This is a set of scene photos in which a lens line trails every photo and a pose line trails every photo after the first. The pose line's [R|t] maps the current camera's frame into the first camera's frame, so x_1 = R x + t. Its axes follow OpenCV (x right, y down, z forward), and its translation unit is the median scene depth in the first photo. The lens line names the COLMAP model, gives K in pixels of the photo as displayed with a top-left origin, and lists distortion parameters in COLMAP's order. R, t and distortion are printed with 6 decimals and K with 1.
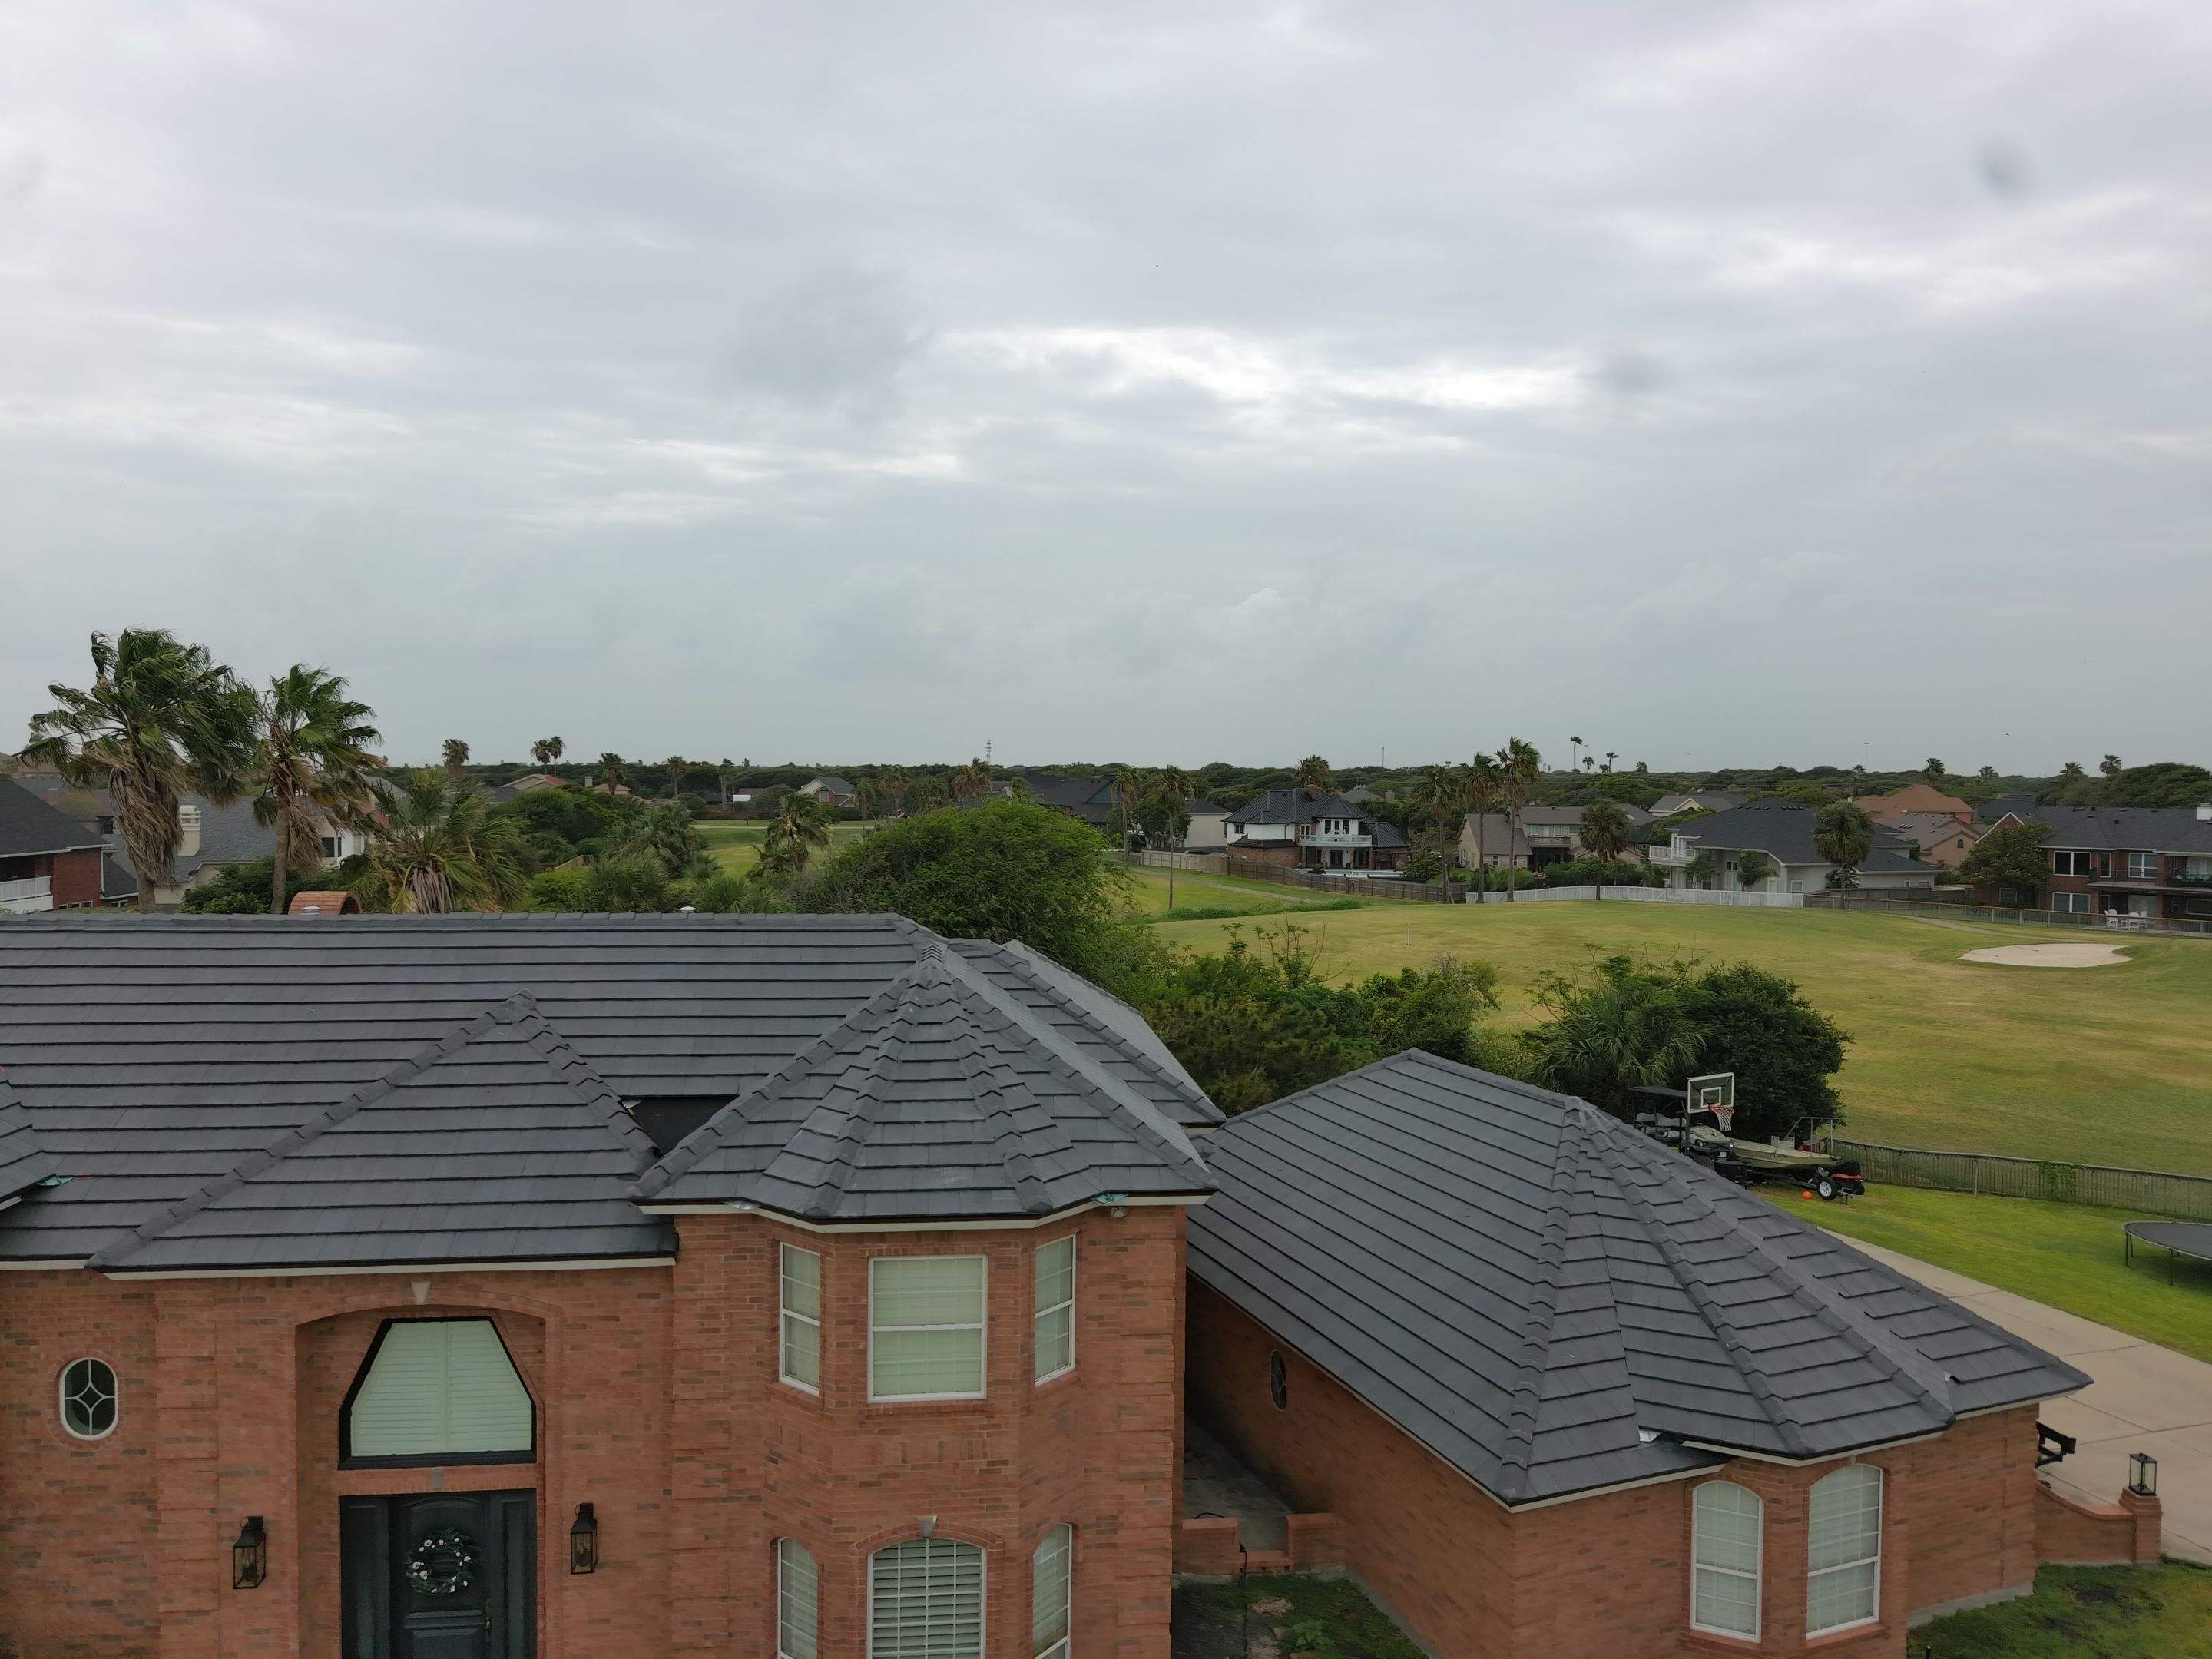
lens RADIAL K [[1509.4, 0, 1106.0], [0, 1509.4, 829.5], [0, 0, 1]] dist [0.012421, -0.003558]
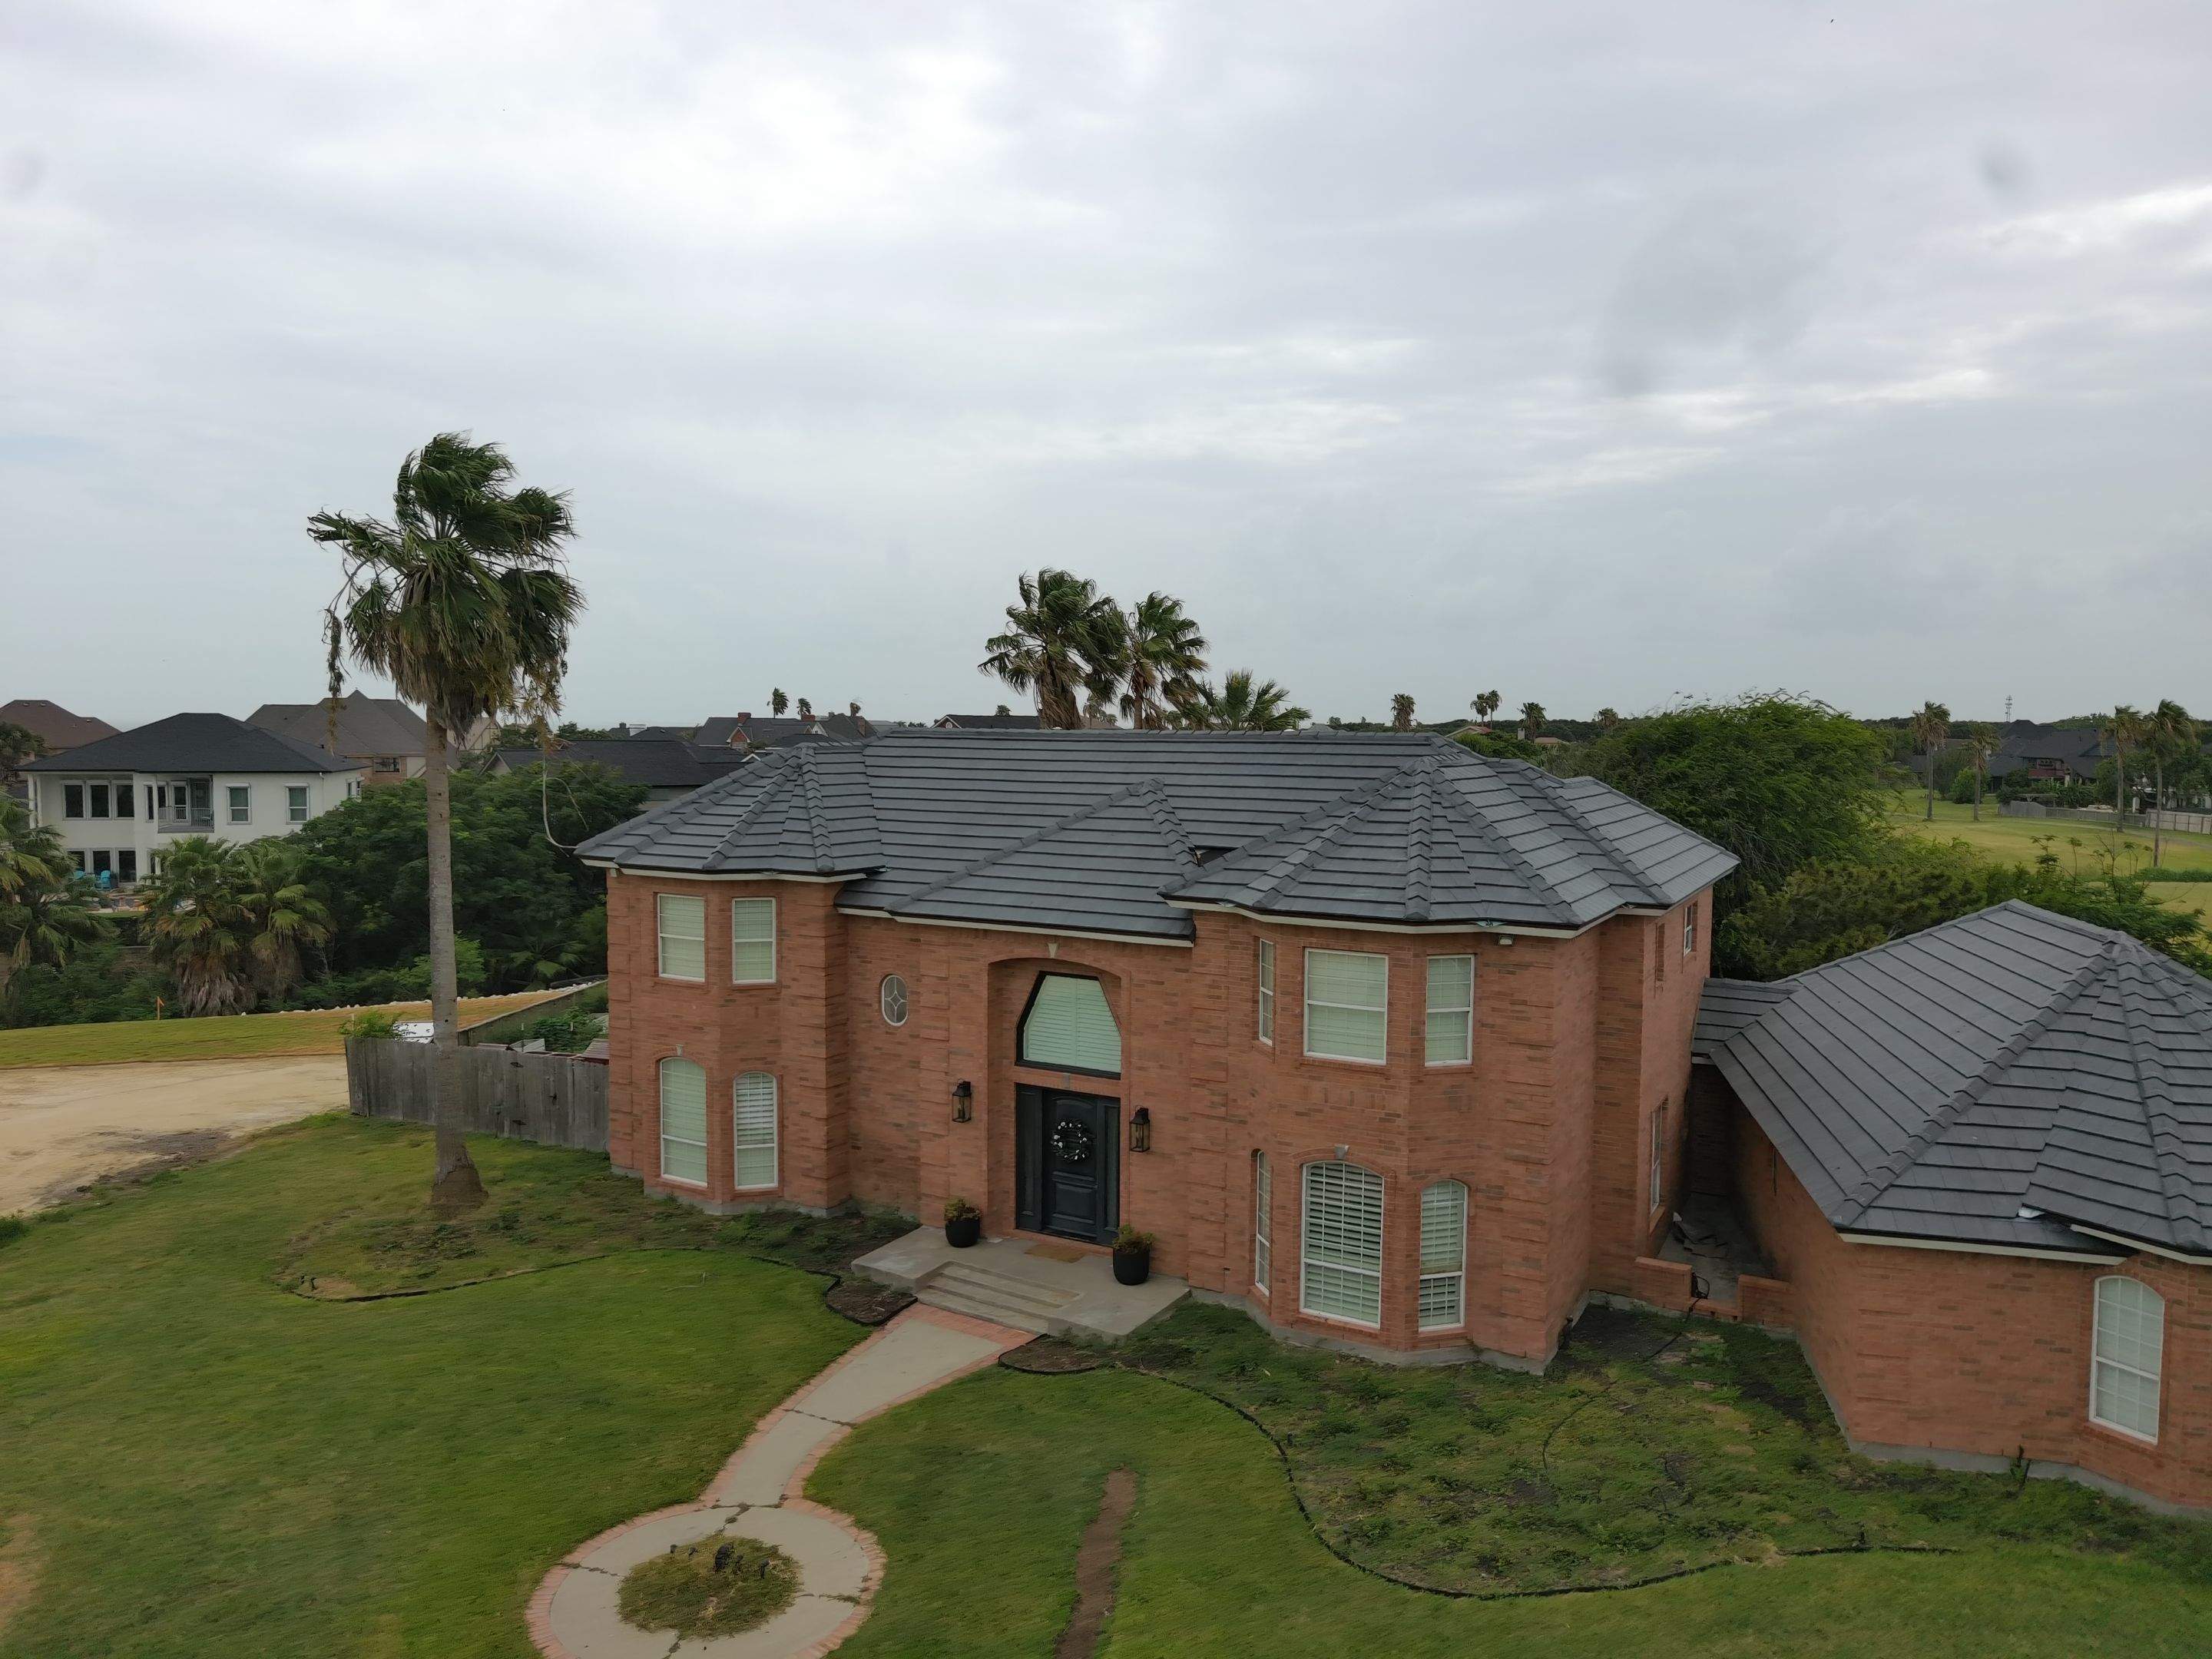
lens RADIAL K [[1501.1, 0, 1106.0], [0, 1501.1, 829.5], [0, 0, 1]] dist [0.019725, -0.017019]
pose [[0.813917, 0.036625, -0.579826, 0.438036], [-0.022317, 0.999245, 0.031790, 0.124812], [0.580552, -0.012934, 0.814120, -0.189095]]
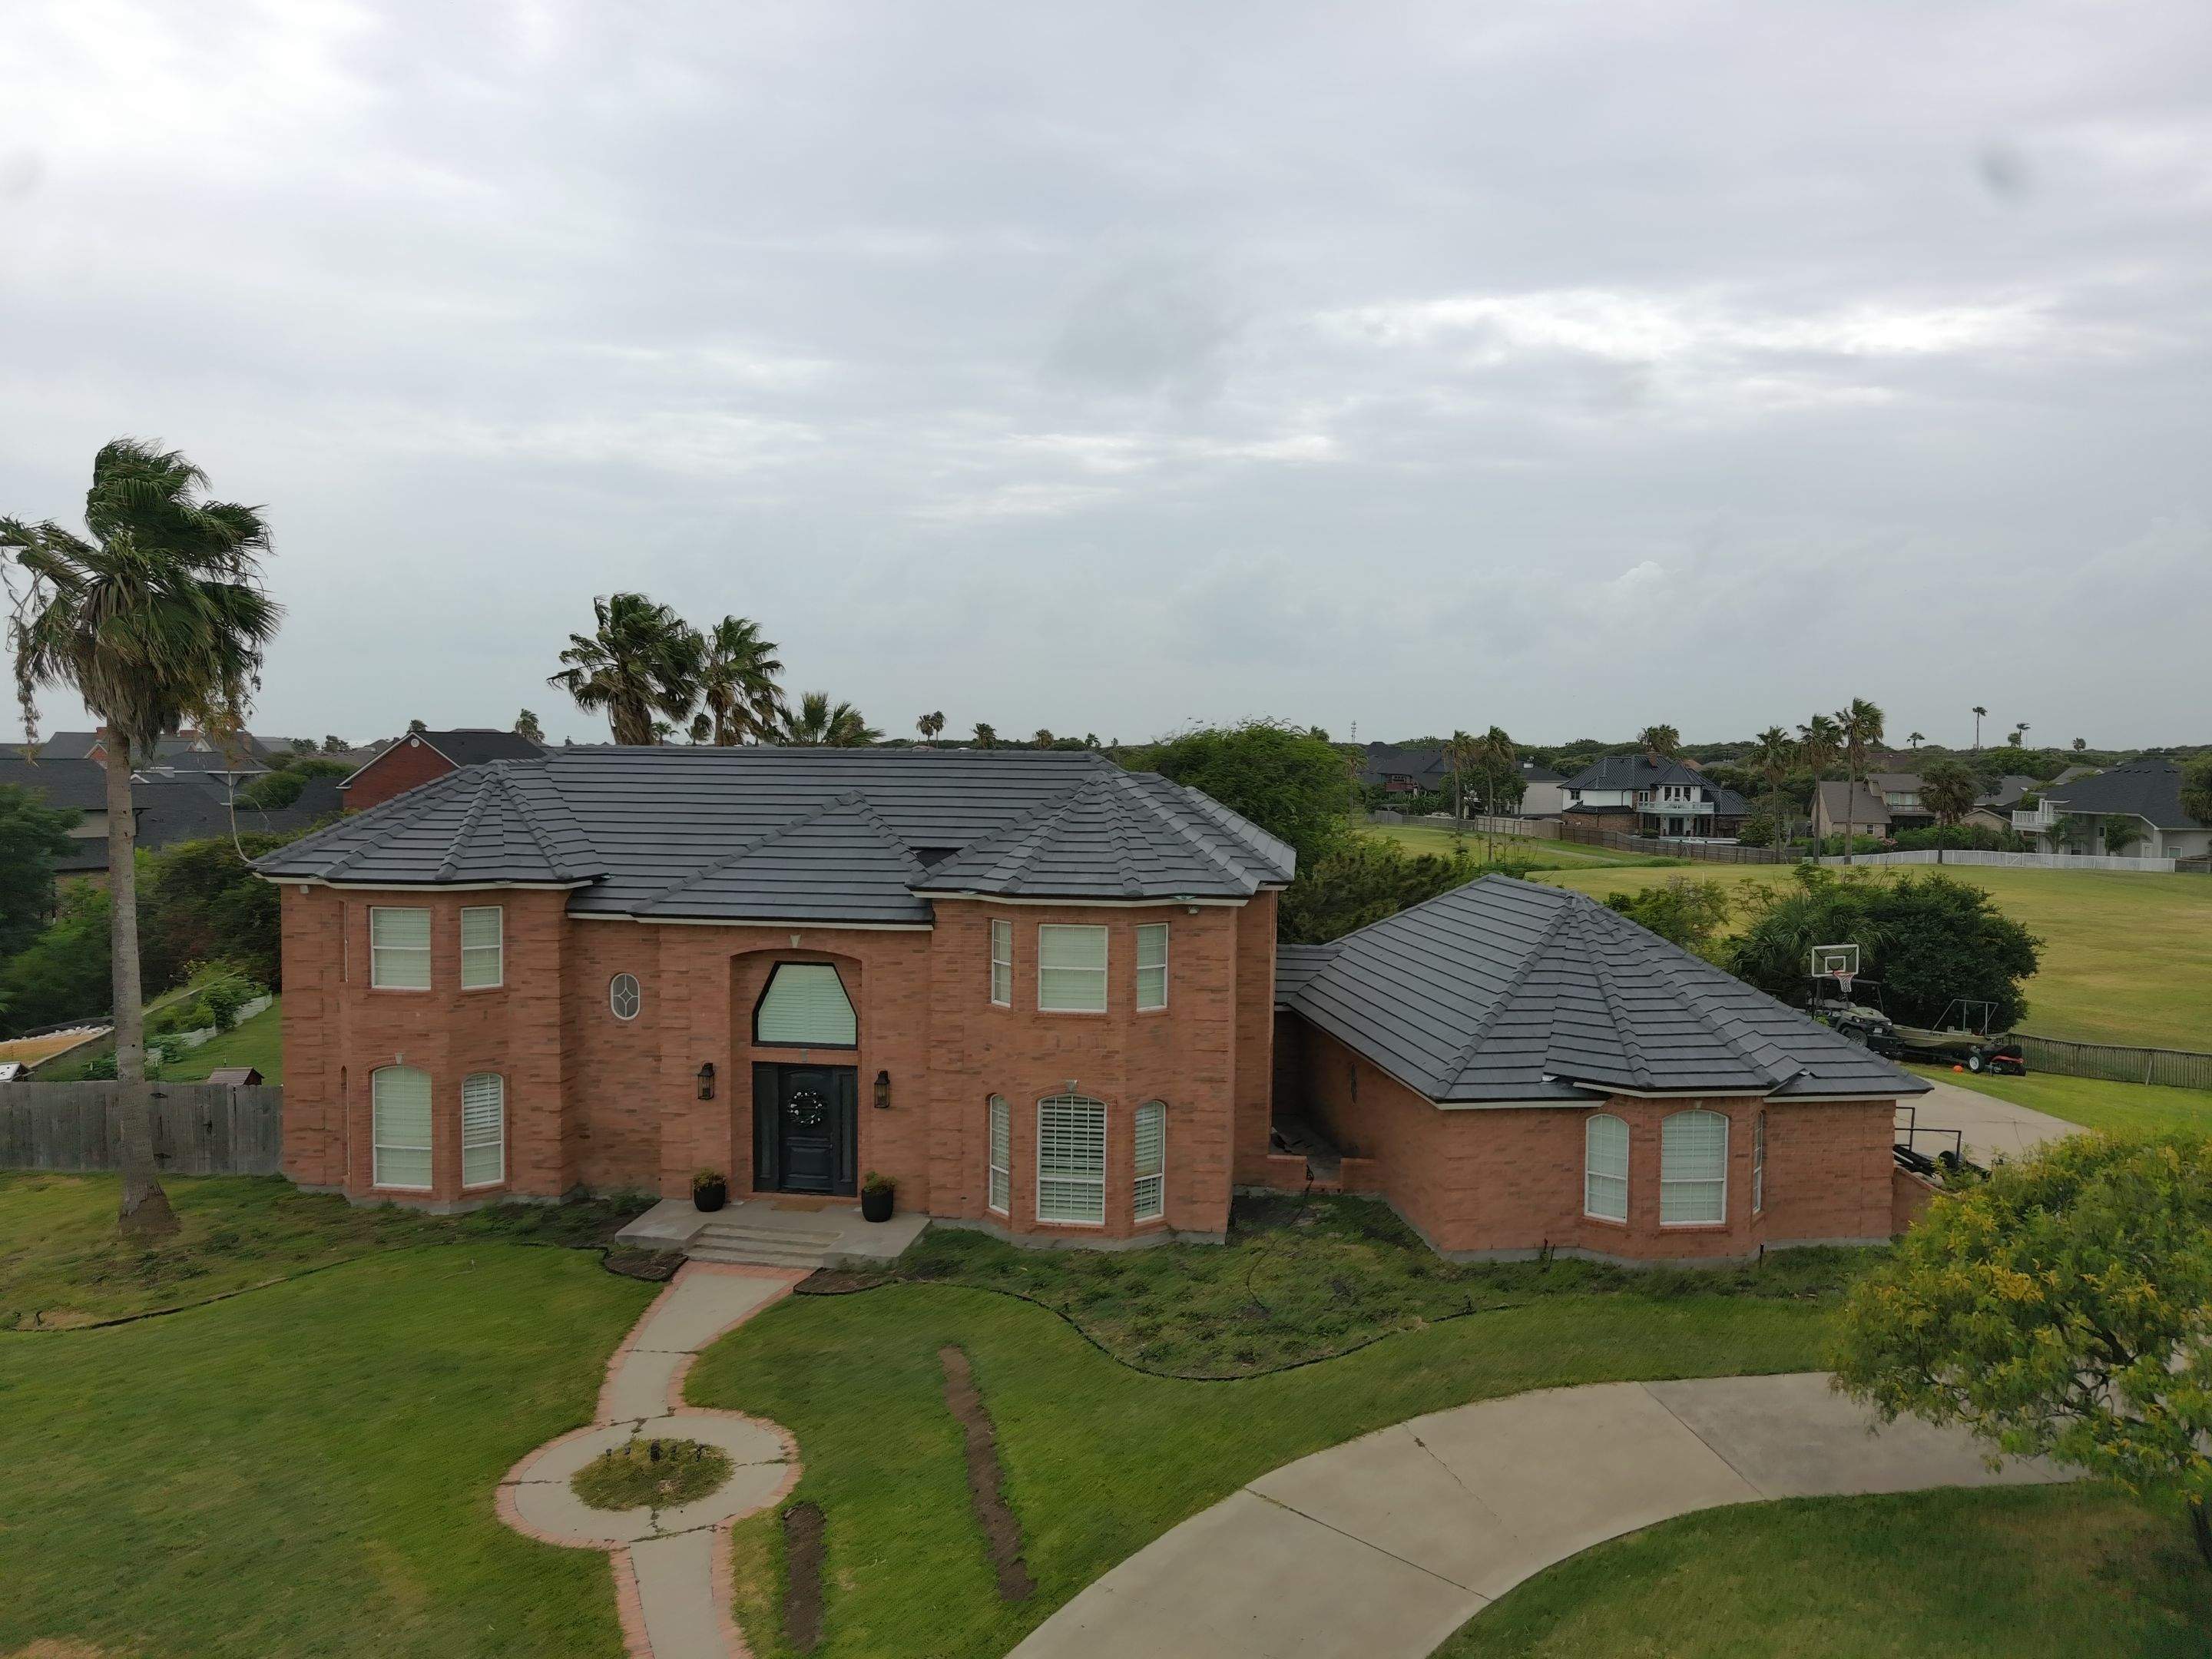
lens RADIAL K [[1509.4, 0, 1106.0], [0, 1509.4, 829.5], [0, 0, 1]] dist [0.012421, -0.003558]
pose [[0.970720, 0.013623, -0.239827, 0.292303], [-0.010900, 0.999860, 0.012678, 0.141165], [0.239966, -0.009693, 0.970733, -0.565718]]
